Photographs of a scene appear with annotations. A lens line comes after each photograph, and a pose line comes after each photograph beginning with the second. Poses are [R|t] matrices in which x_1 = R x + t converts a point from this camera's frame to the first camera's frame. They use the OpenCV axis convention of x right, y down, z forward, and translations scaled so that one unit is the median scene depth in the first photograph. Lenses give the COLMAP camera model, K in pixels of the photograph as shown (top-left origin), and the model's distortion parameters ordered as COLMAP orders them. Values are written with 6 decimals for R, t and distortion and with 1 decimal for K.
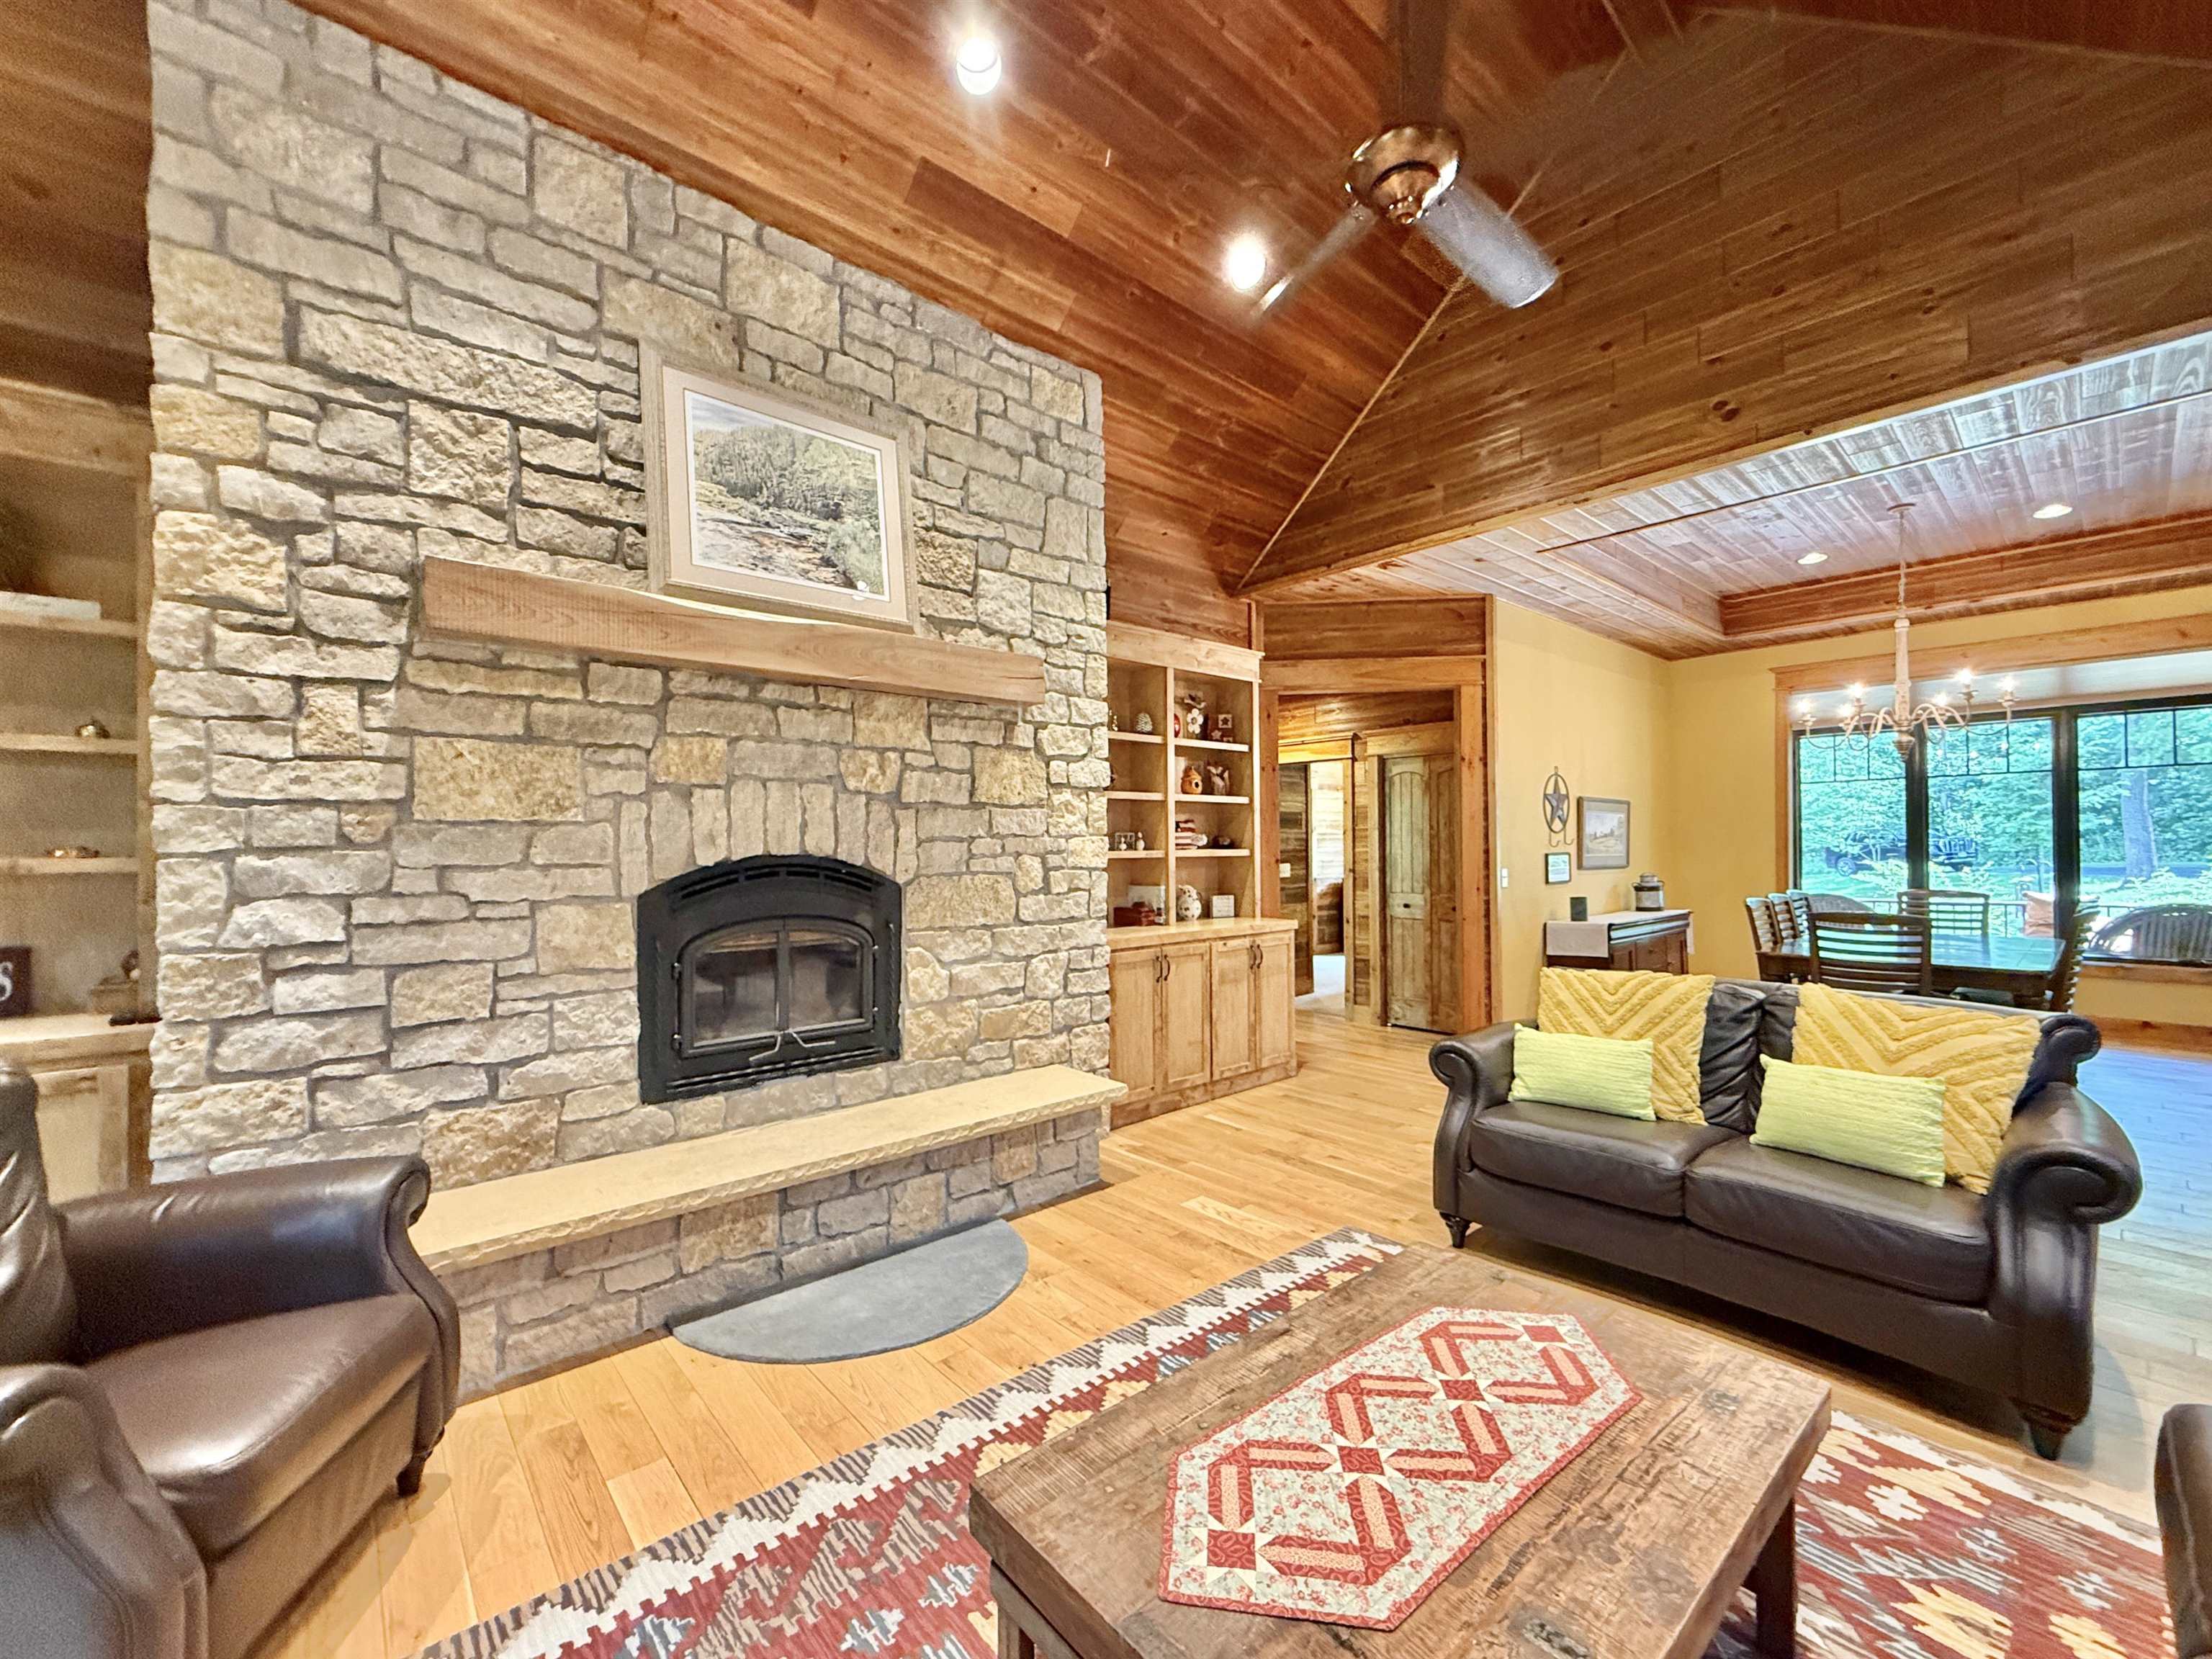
lens RADIAL K [[920.3, 0, 1119.9], [0, 920.3, 845.7], [0, 0, 1]] dist [0.000060, -0.000217]
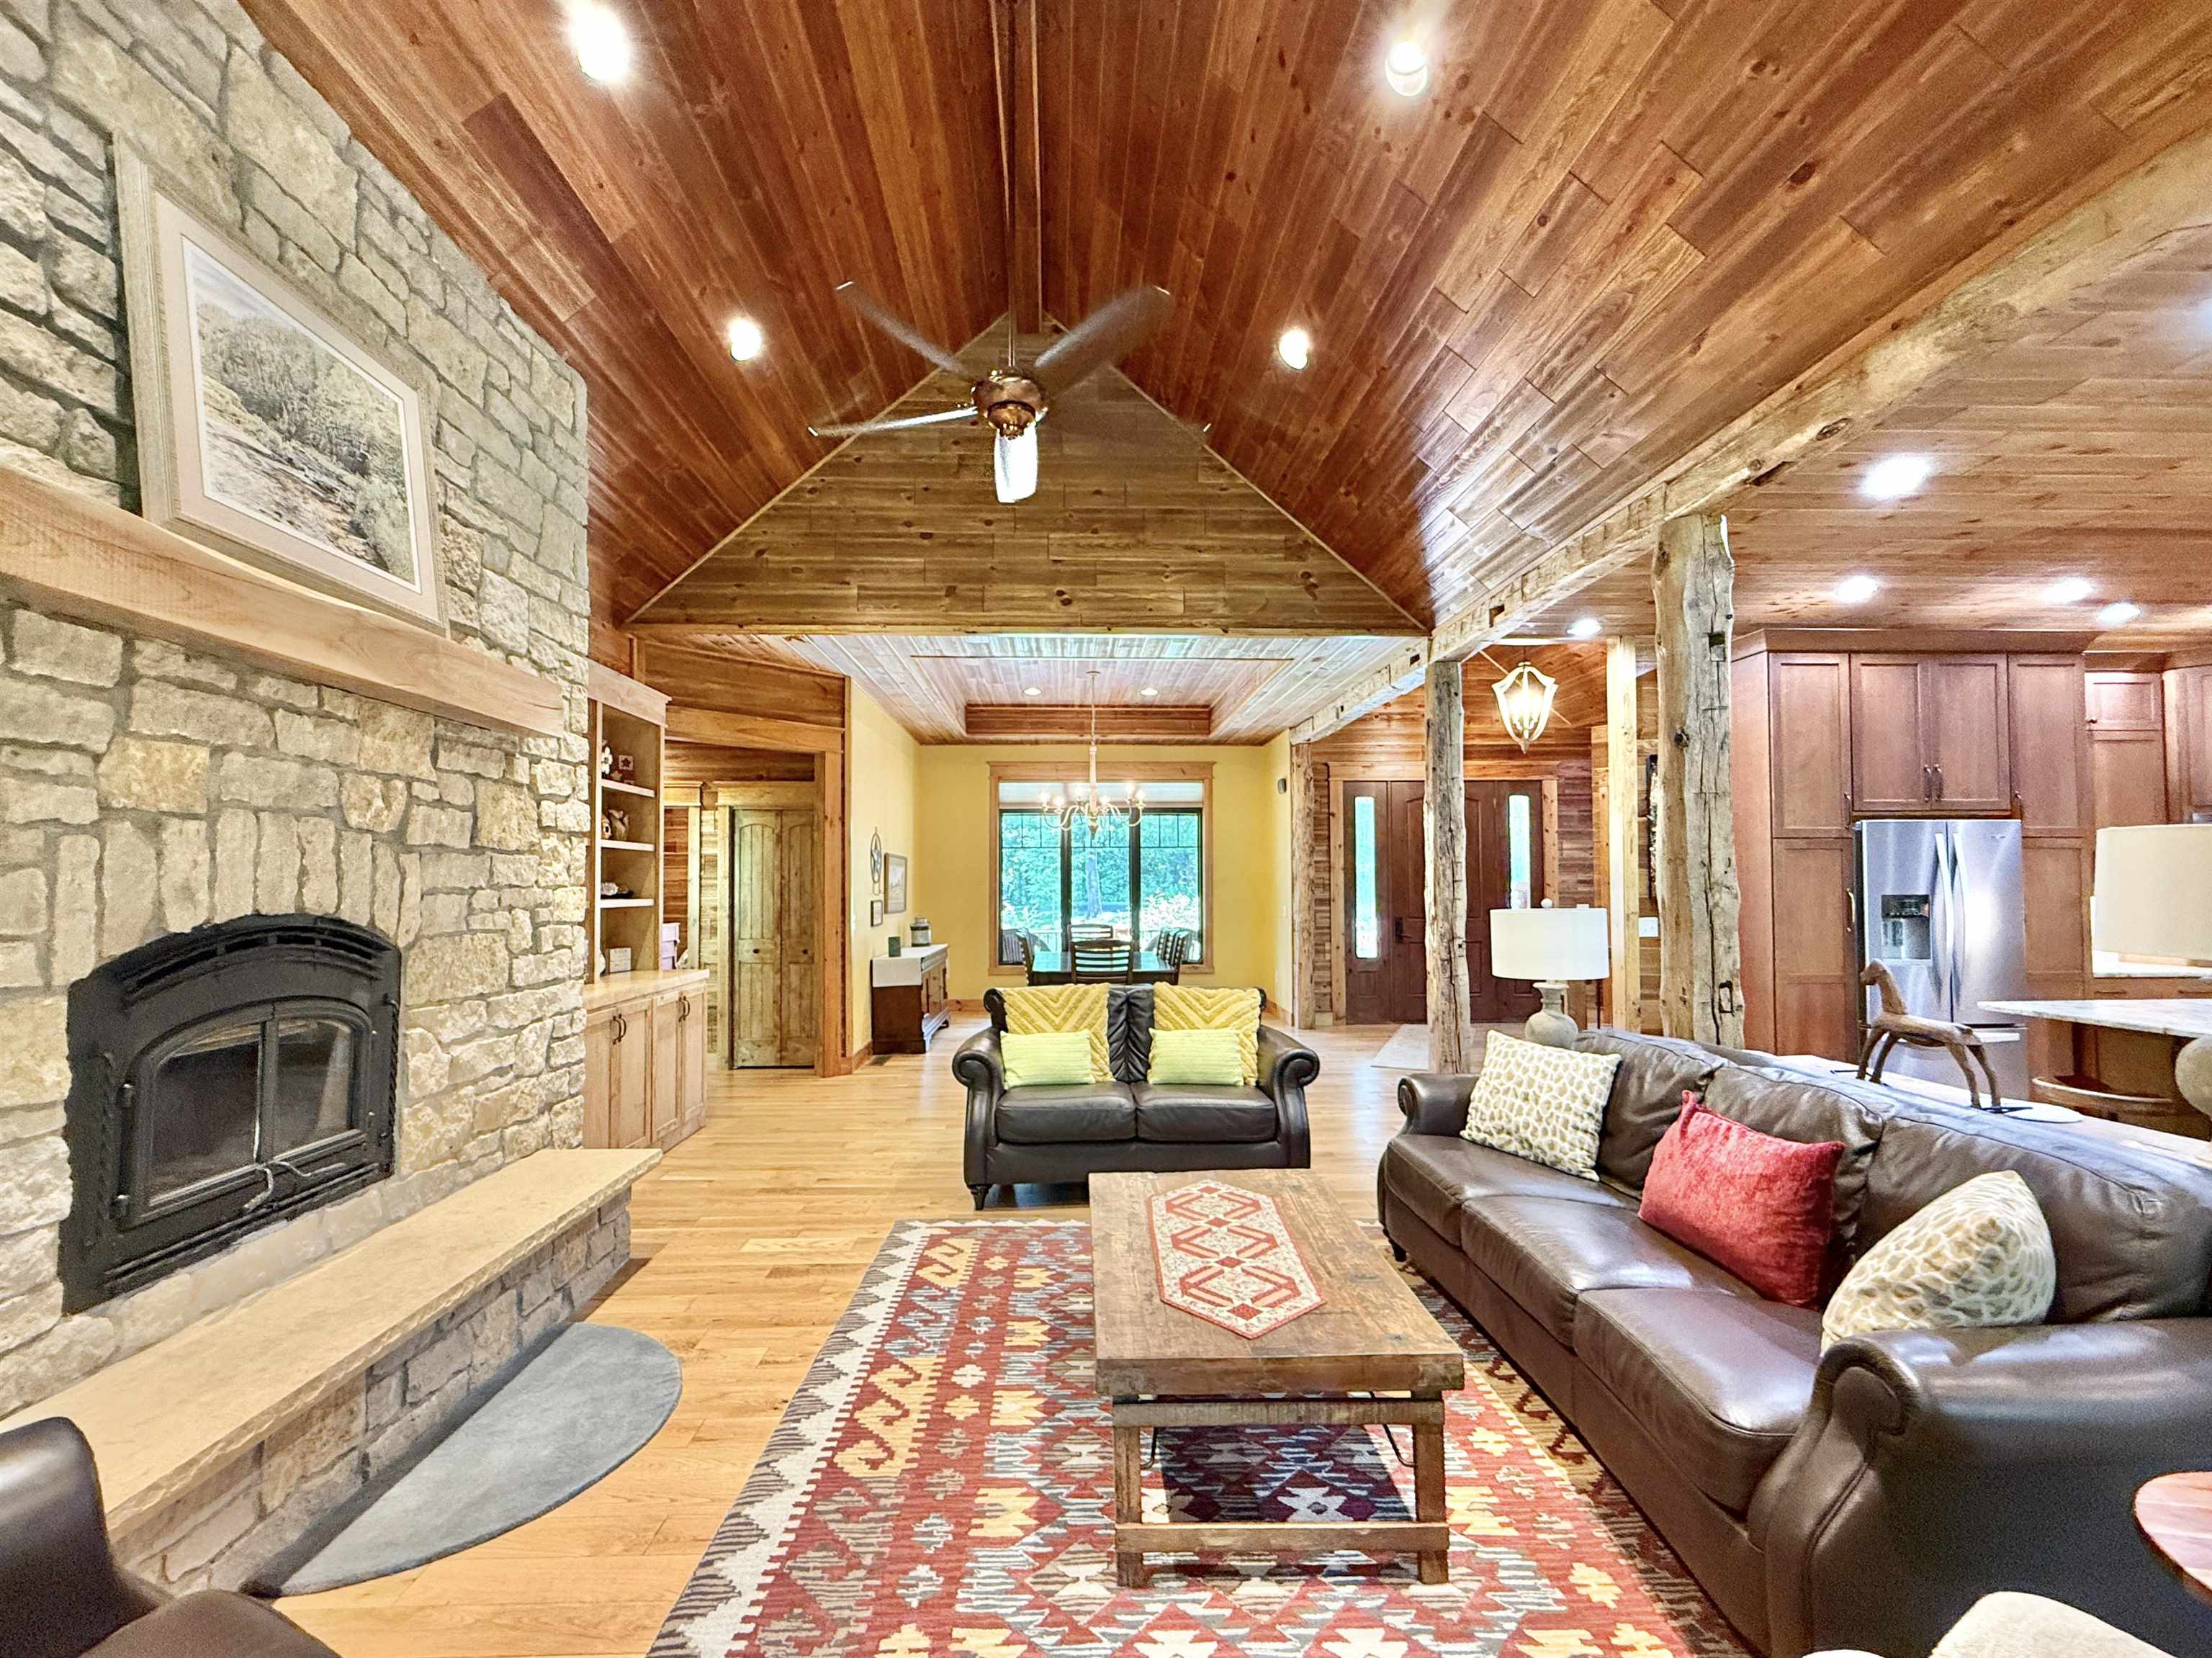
lens RADIAL K [[920.2, 0, 1123.7], [0, 920.2, 862.9], [0, 0, 1]] dist [0.000060, -0.000217]
pose [[0.619238, 0.025854, 0.784777, -0.524124], [-0.003572, 0.999540, -0.030110, -0.011224], [-0.785195, 0.015842, 0.619046, 0.033796]]
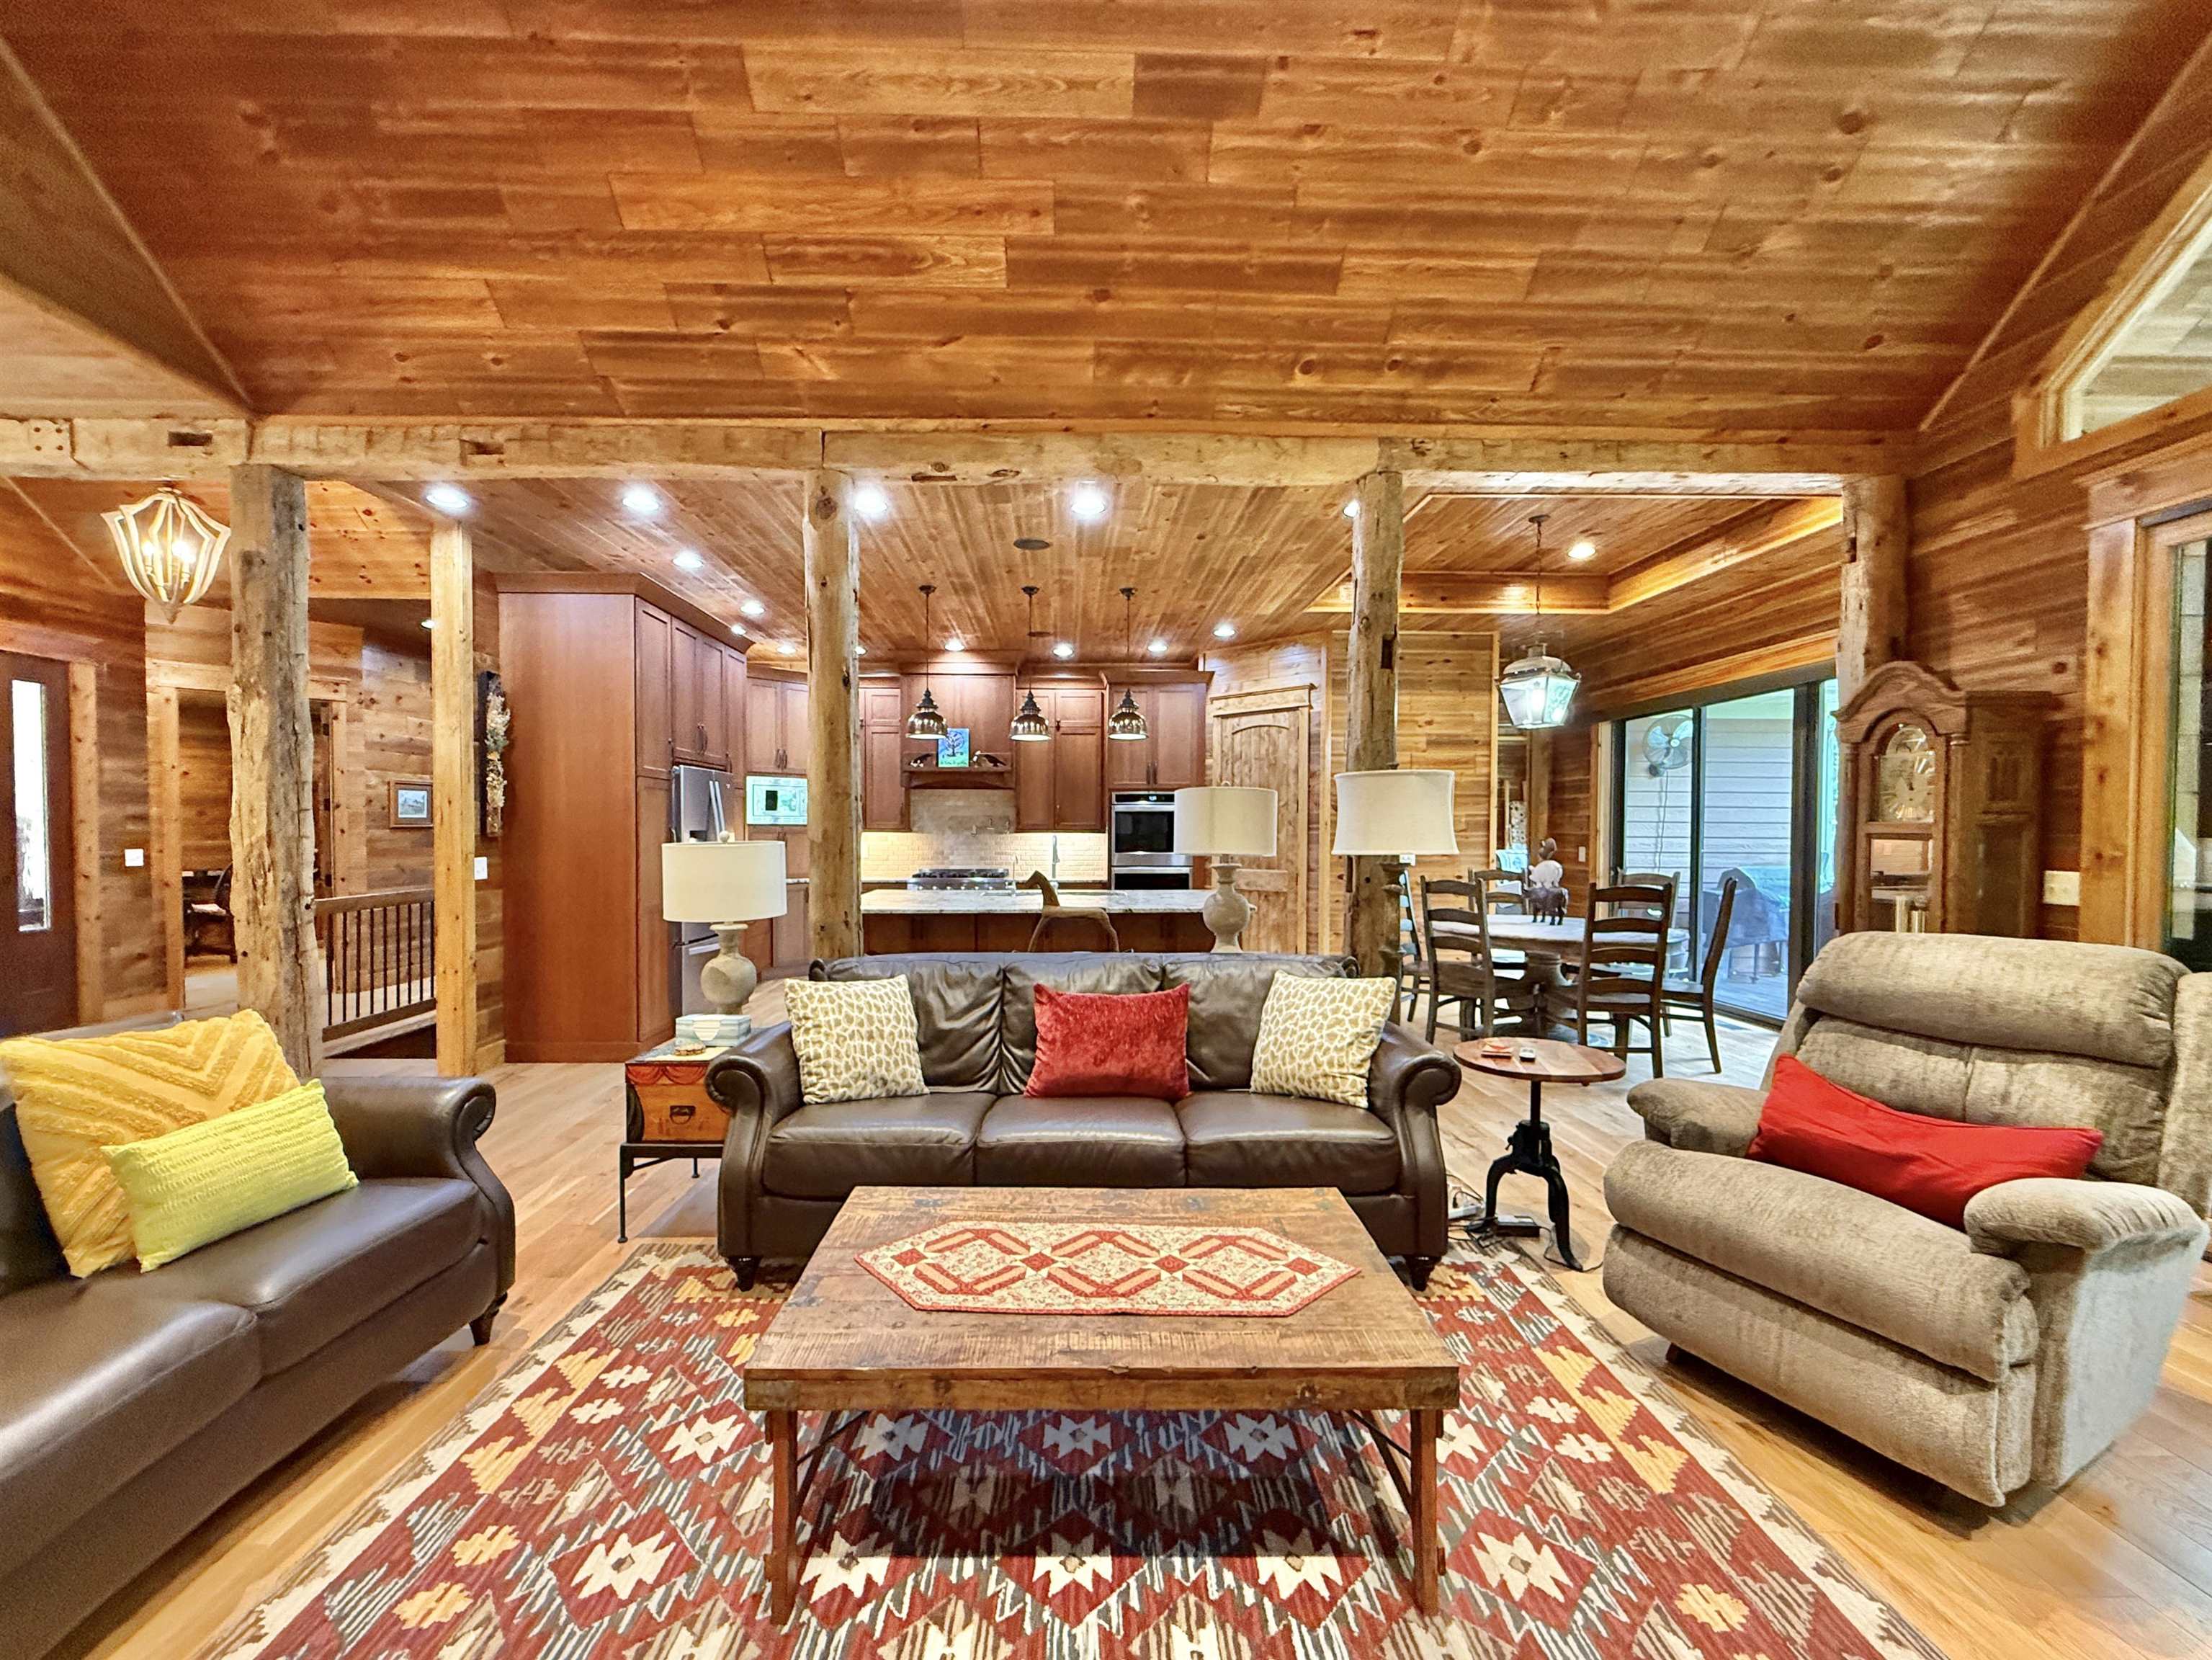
lens RADIAL K [[920.5, 0, 1058.8], [0, 920.5, 848.8], [0, 0, 1]] dist [0.000060, -0.000217]
pose [[-0.756896, -0.005757, 0.653510, -0.223855], [0.004268, 0.999896, 0.013751, 0.005084], [-0.653522, 0.013198, -0.756793, 0.924249]]
